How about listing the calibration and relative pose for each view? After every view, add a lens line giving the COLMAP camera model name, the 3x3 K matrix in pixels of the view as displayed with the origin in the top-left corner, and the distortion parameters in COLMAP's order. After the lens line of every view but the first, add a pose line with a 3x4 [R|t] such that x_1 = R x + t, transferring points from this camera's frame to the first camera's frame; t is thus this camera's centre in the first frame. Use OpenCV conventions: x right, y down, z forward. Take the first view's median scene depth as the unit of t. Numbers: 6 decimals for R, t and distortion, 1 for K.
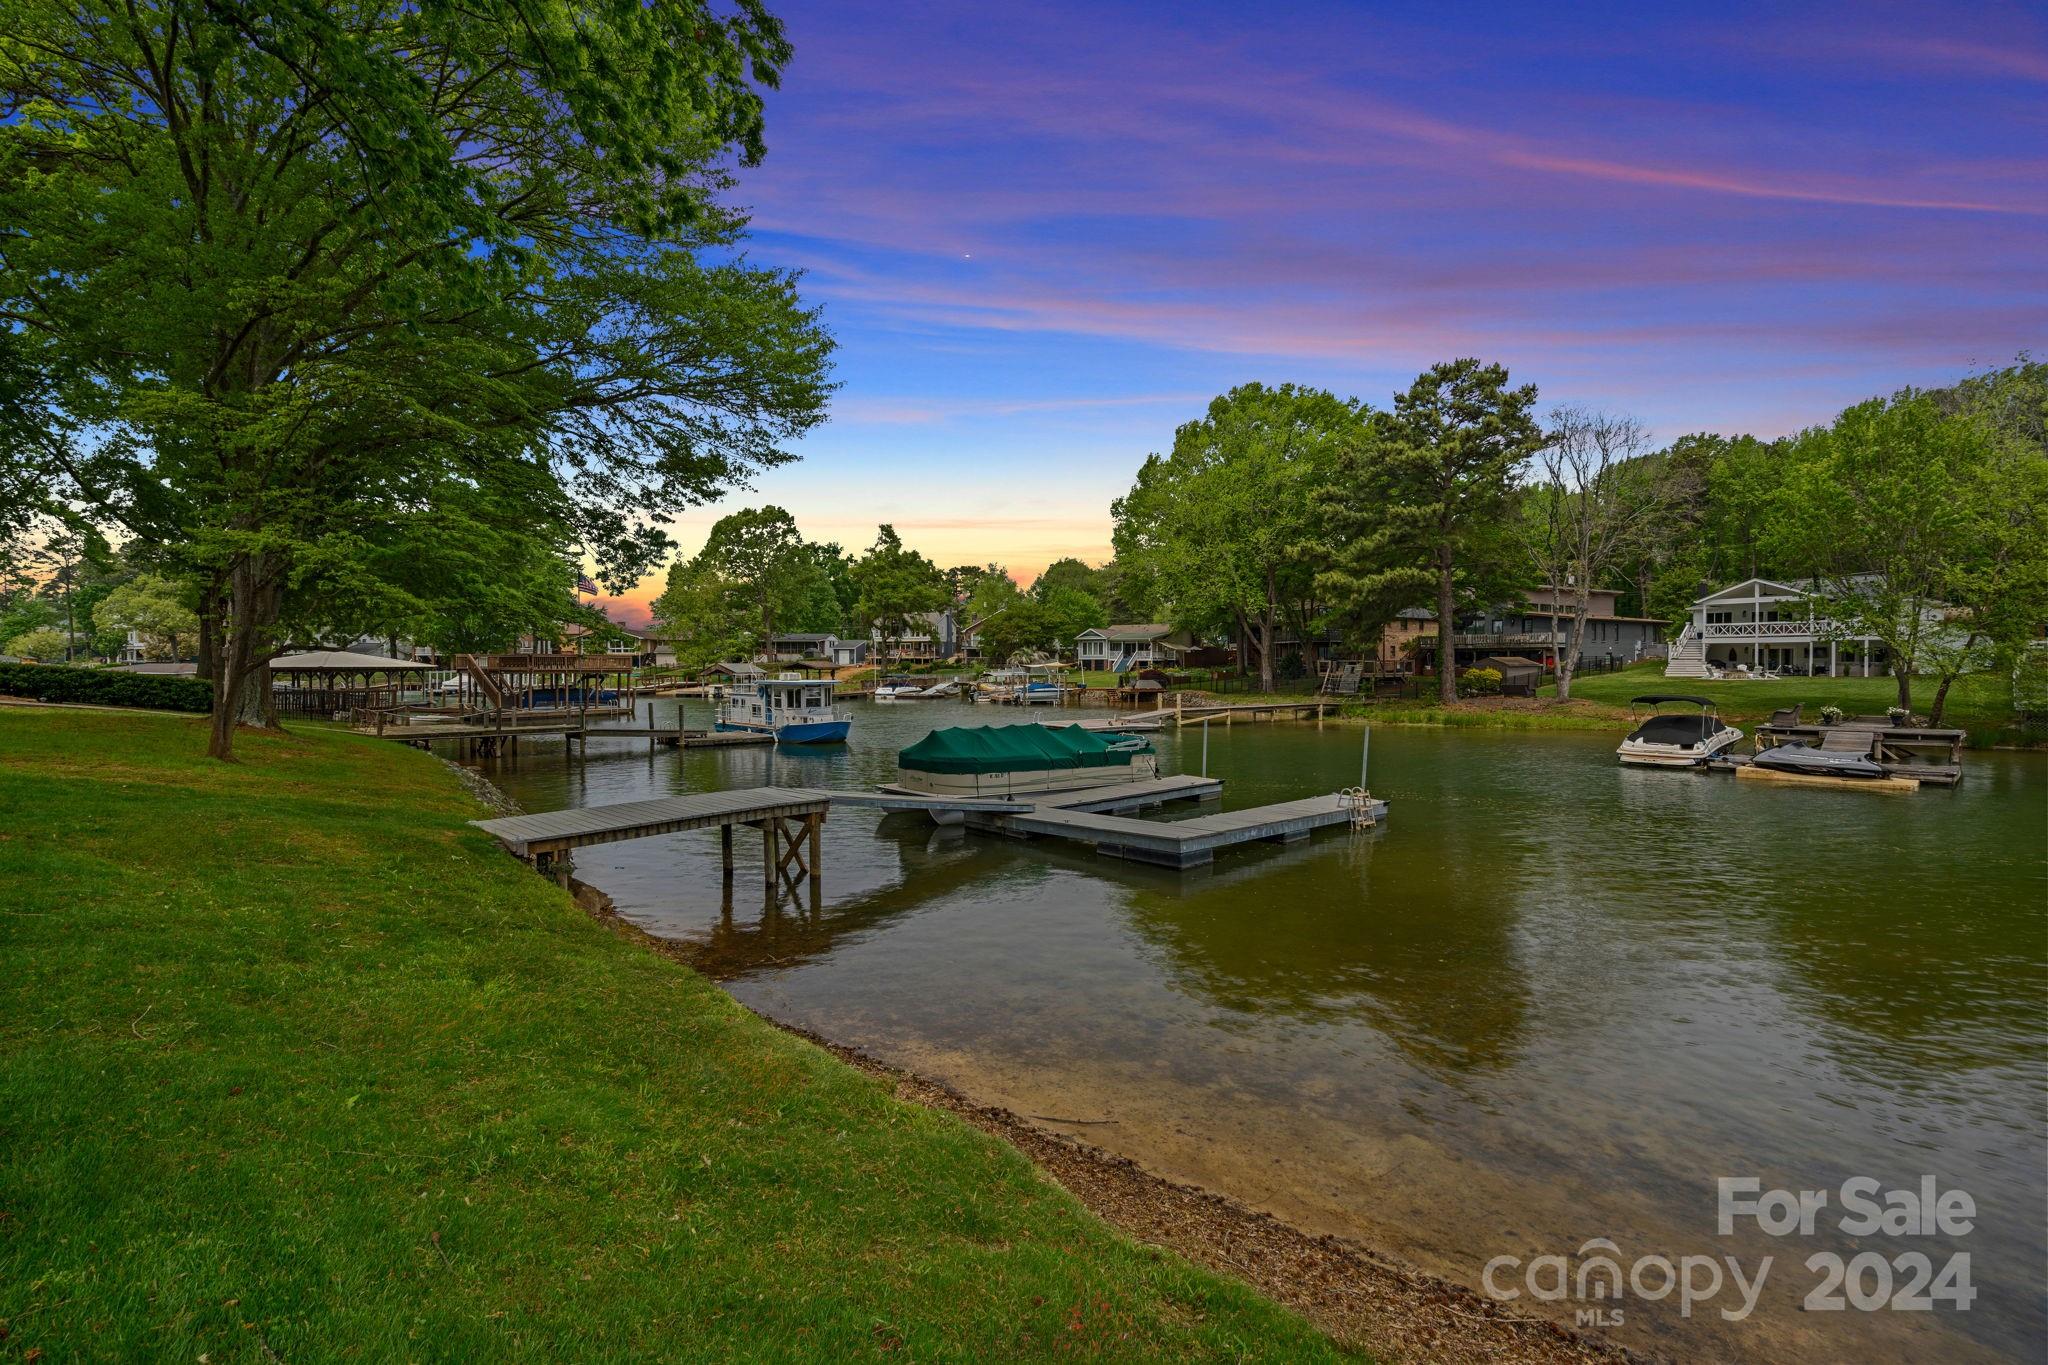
lens RADIAL K [[937.0, 0, 1003.5], [0, 937.0, 688.8], [0, 0, 1]] dist [0.001098, -0.000674]
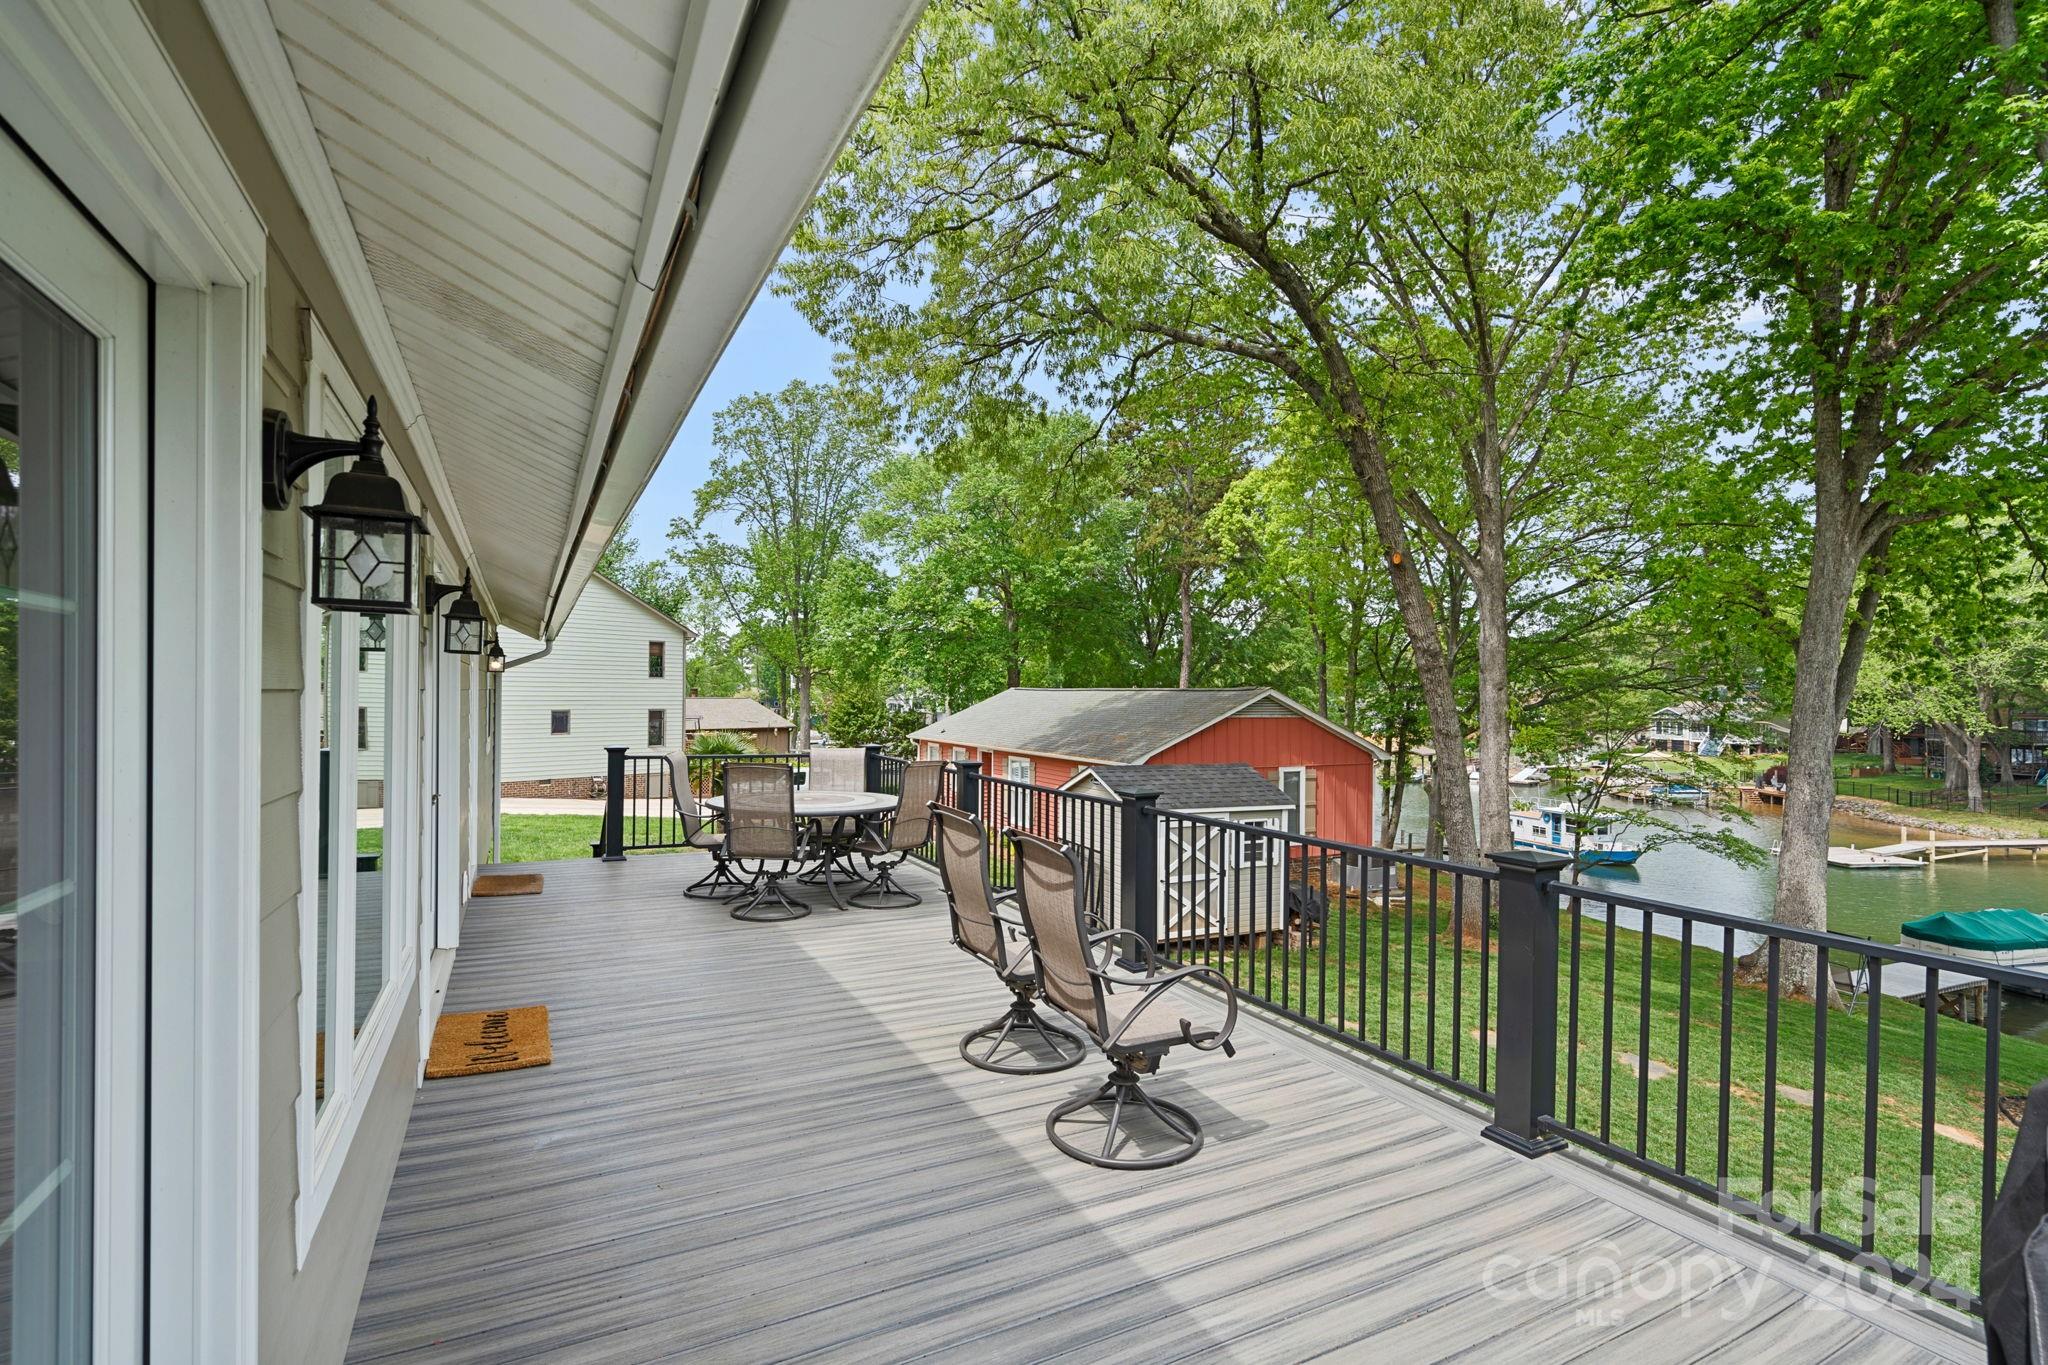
lens RADIAL K [[962.6, 0, 1036.5], [0, 962.6, 685.1], [0, 0, 1]] dist [-0.002948, 0.001324]
pose [[0.921075, 0.012587, -0.389181, -0.280895], [-0.029234, 0.998892, -0.036880, -0.077476], [0.388286, 0.045347, 0.920423, -0.345588]]
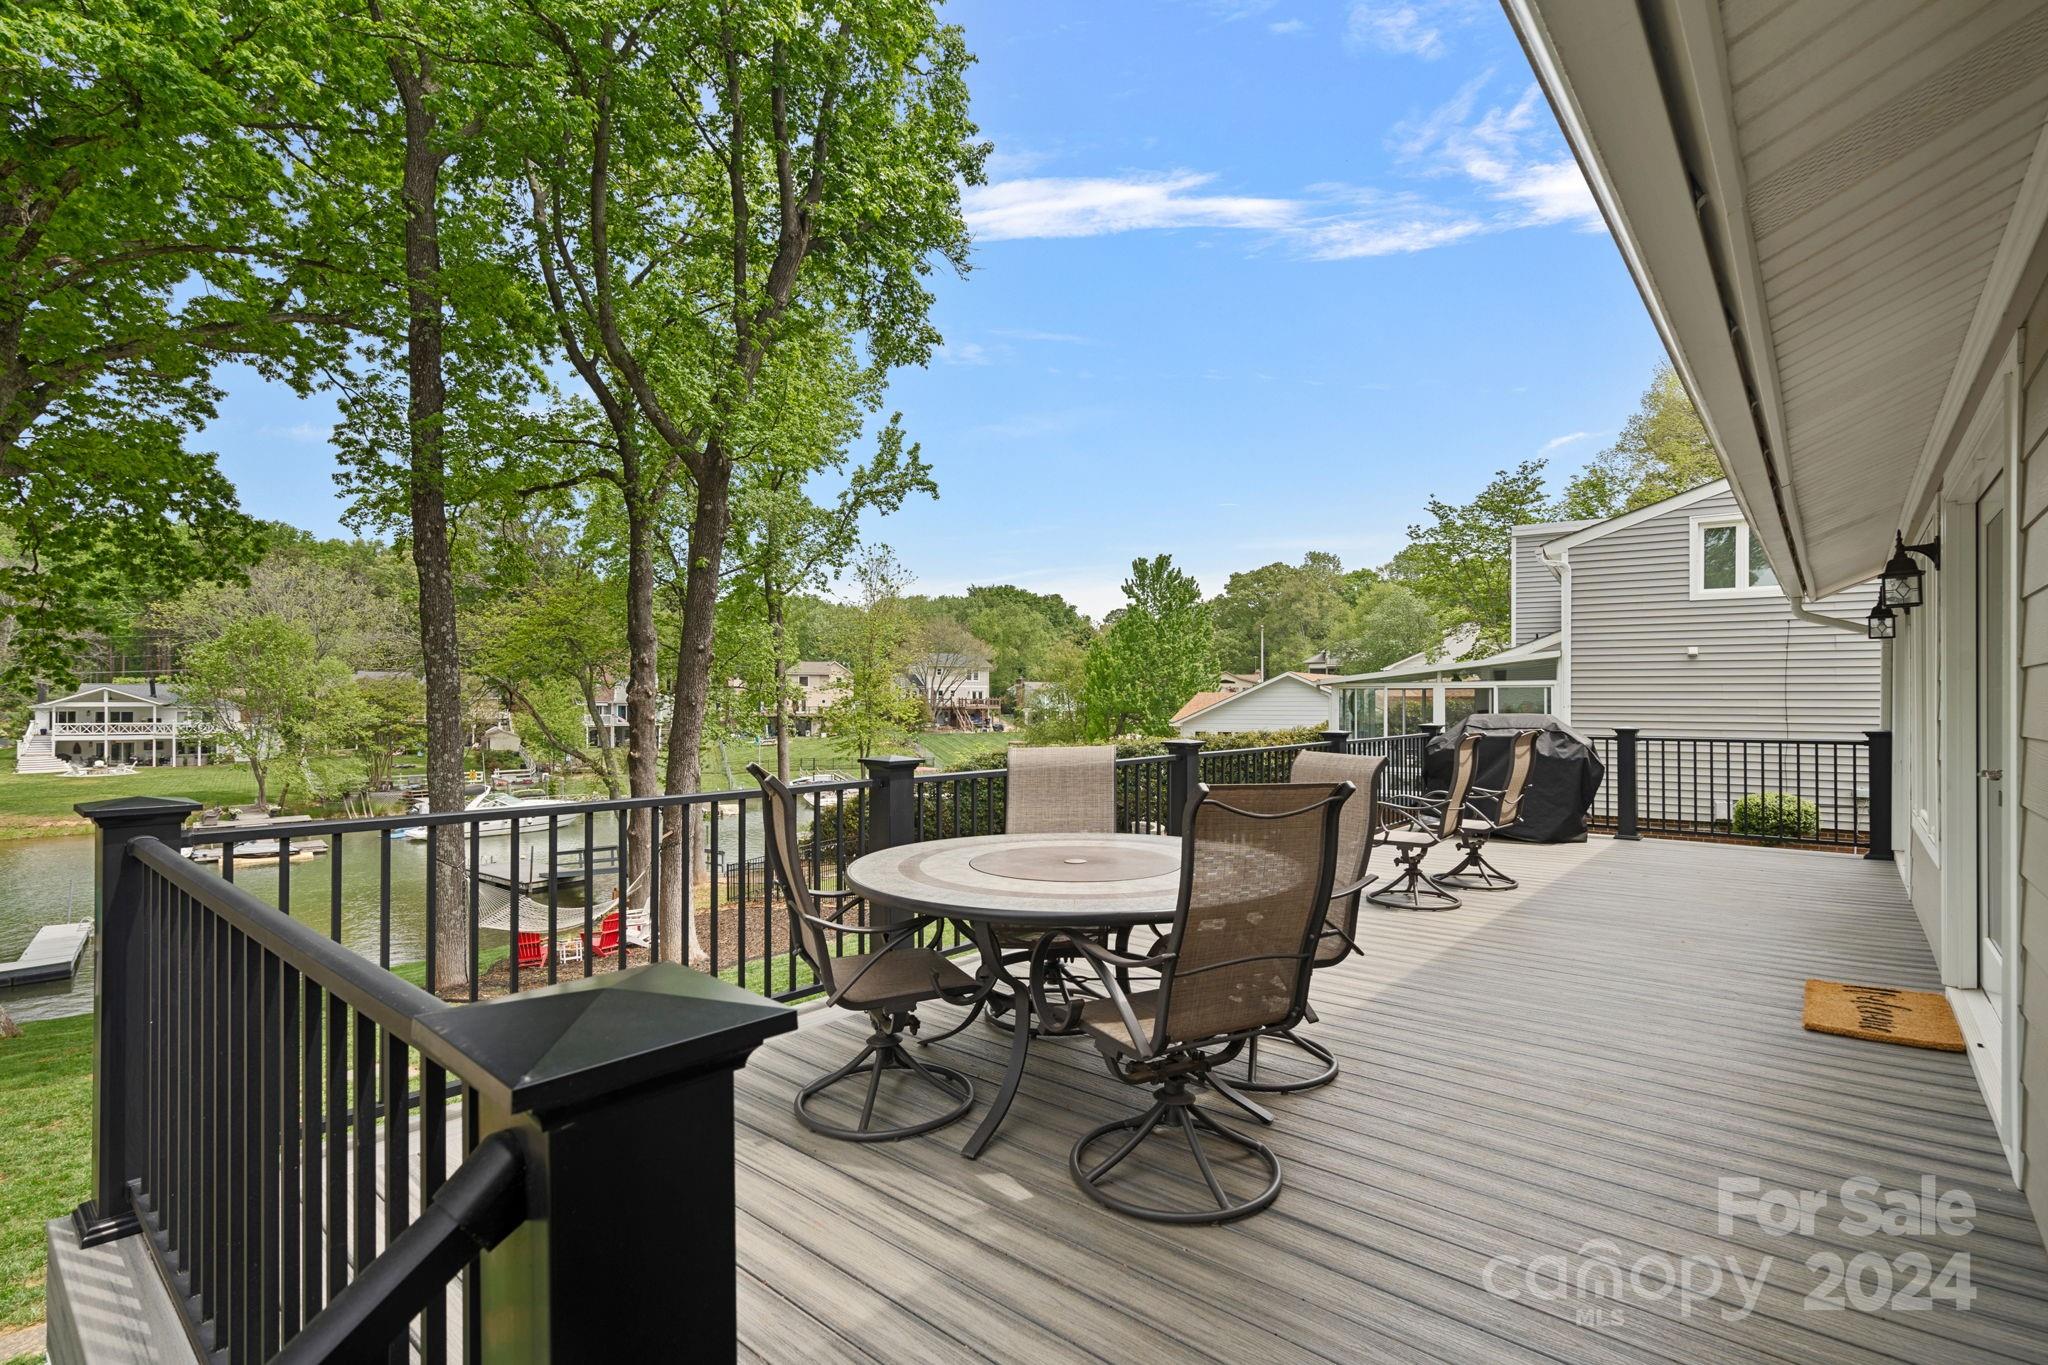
lens RADIAL K [[937.0, 0, 1026.6], [0, 937.0, 690.6], [0, 0, 1]] dist [0.001098, -0.000674]
pose [[0.037414, 0.012310, 0.999224, -0.407131], [0.028055, 0.999517, -0.013364, -0.075612], [-0.998906, 0.028533, 0.037051, -0.250454]]
